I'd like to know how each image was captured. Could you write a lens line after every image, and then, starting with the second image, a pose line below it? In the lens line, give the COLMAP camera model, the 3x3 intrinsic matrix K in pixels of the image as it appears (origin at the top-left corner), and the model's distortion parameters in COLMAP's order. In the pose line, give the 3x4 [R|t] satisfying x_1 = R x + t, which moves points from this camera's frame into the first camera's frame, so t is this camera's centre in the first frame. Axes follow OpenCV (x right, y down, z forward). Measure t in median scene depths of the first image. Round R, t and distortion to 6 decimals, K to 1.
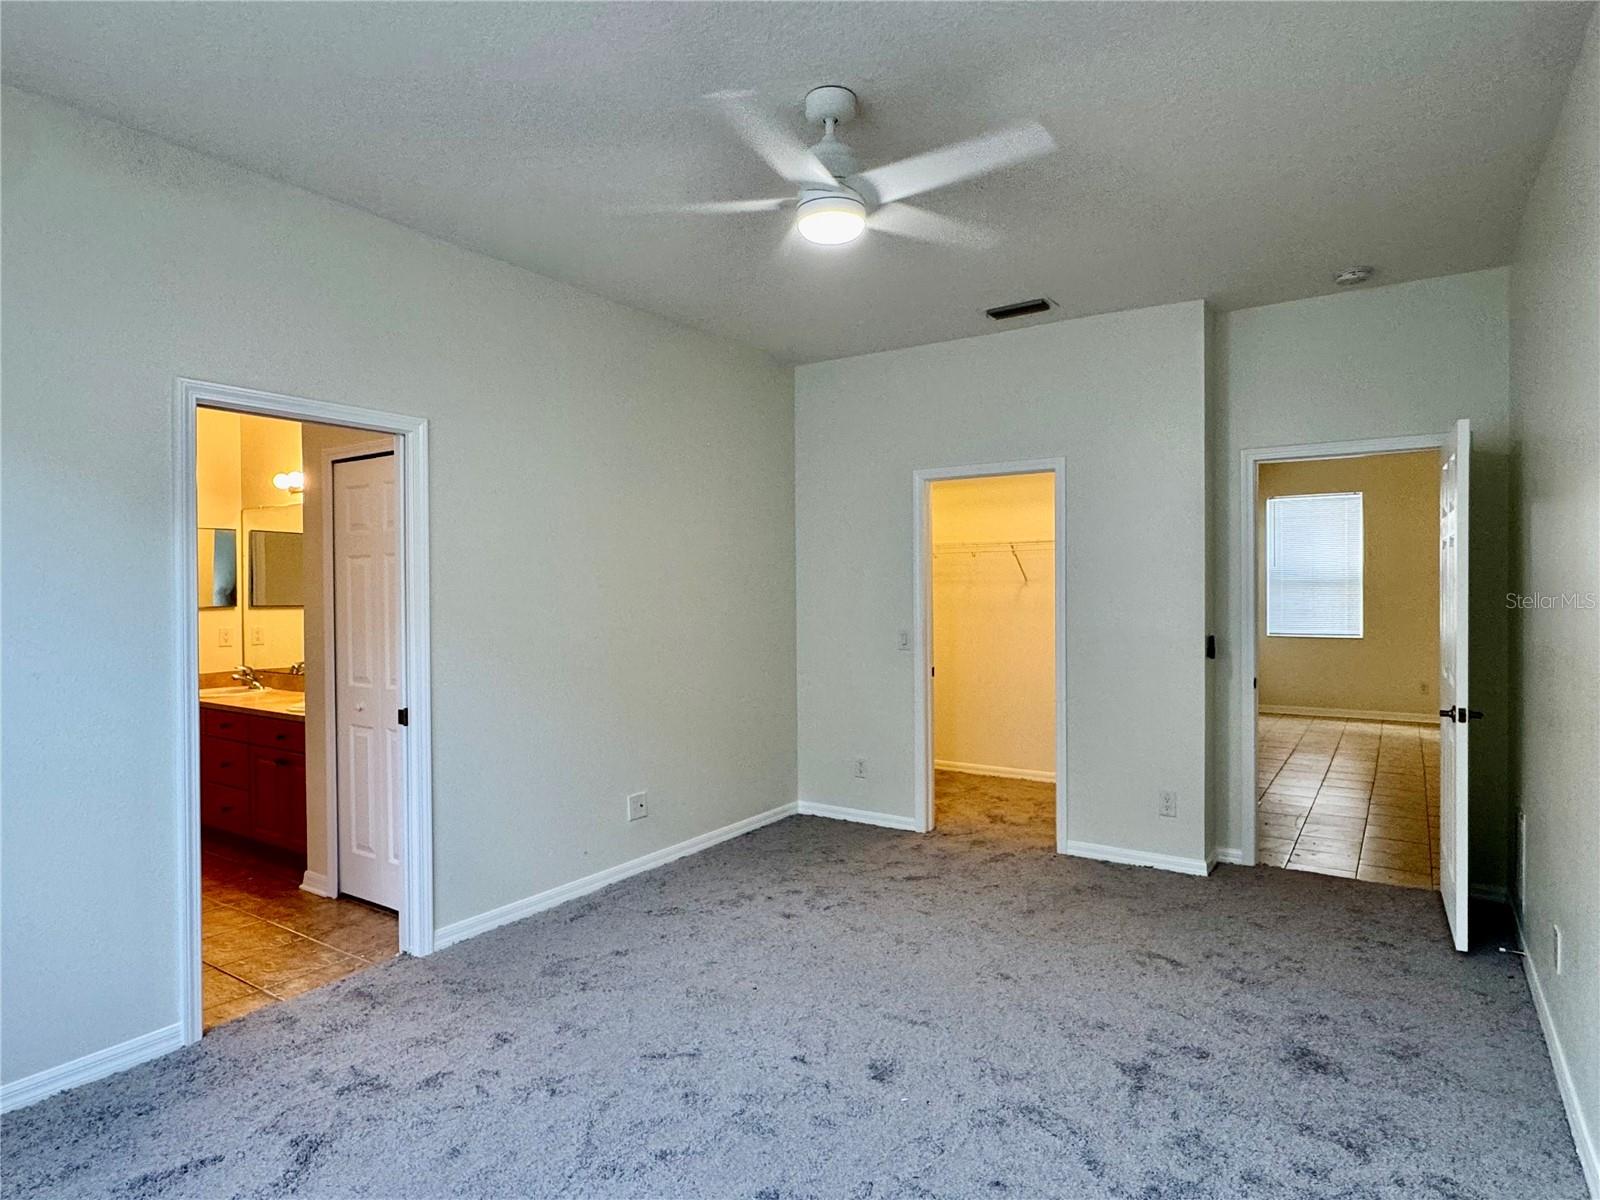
lens RADIAL K [[904.1, 0, 798.0], [0, 904.1, 599.7], [0, 0, 1]] dist [0.004196, 0.001034]
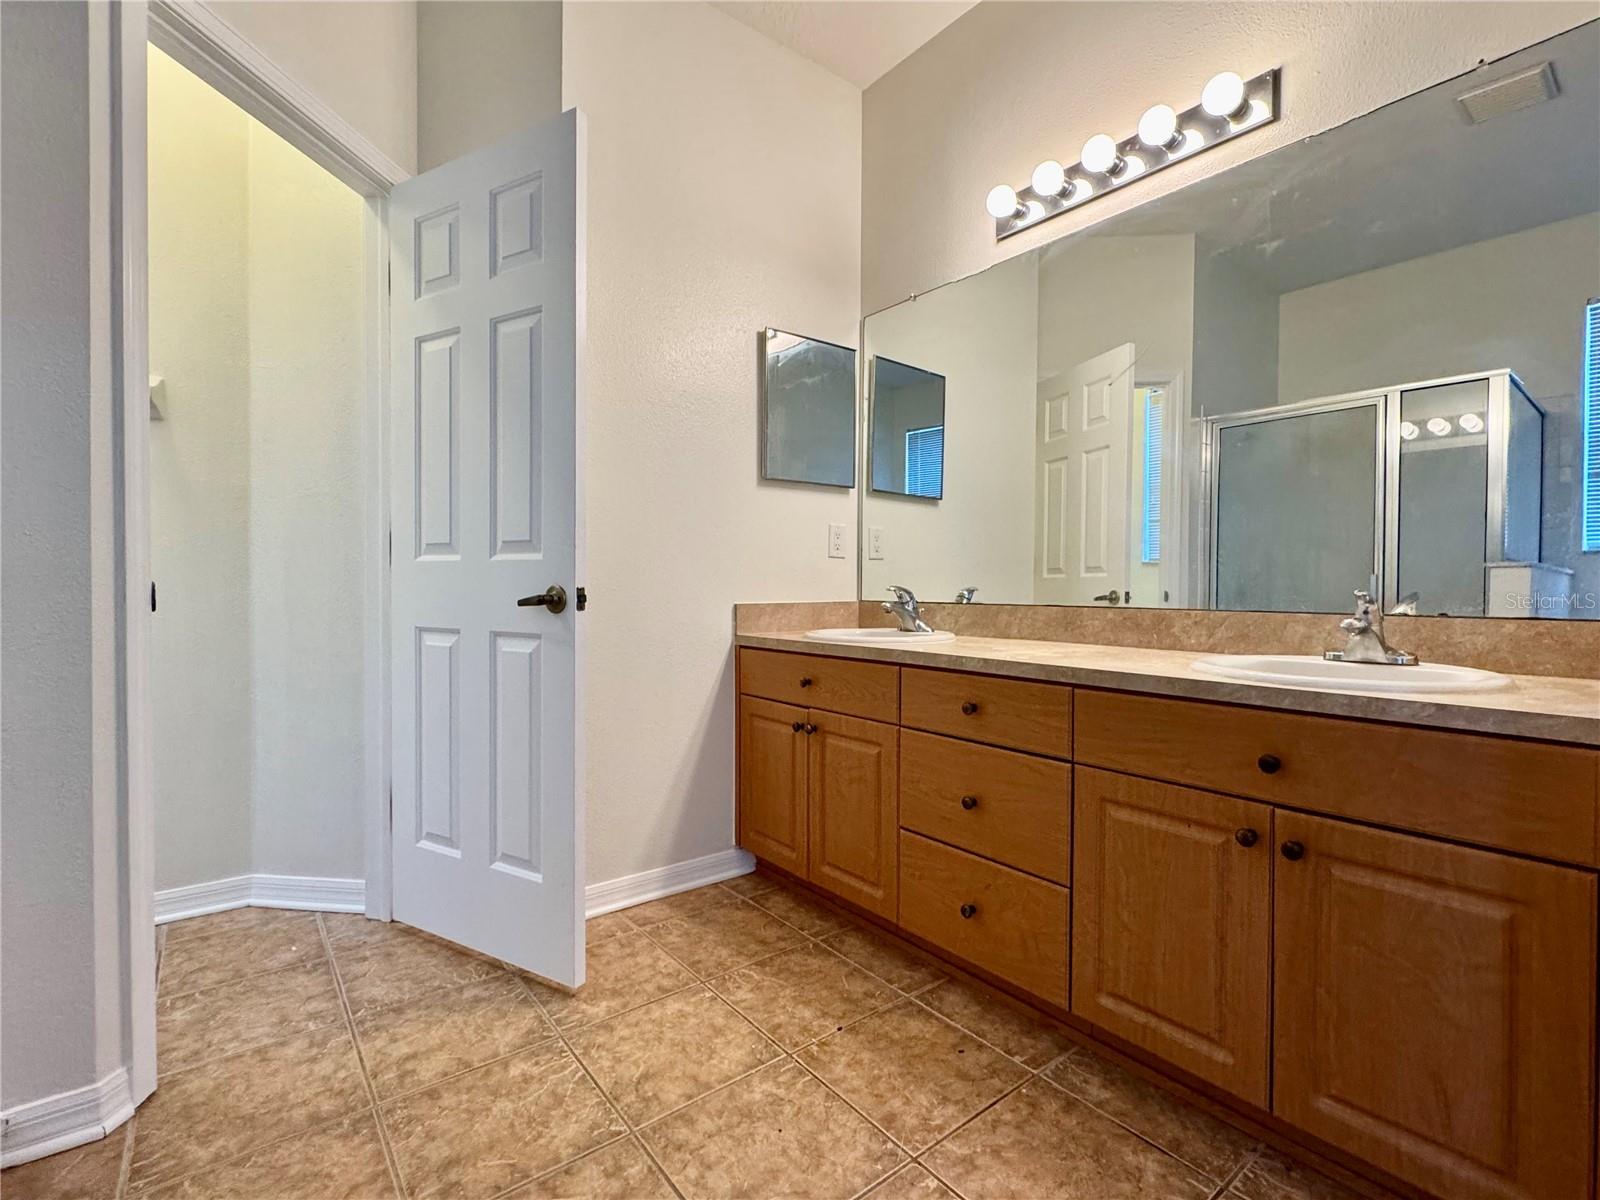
lens RADIAL K [[735.4, 0, 794.6], [0, 735.4, 597.9], [0, 0, 1]] dist [-0.002503, 0.000334]
pose [[0.953600, 0.017165, -0.300586, -0.536258], [-0.015769, 0.999851, 0.007071, 0.076385], [0.300662, -0.002003, 0.953729, 0.572372]]
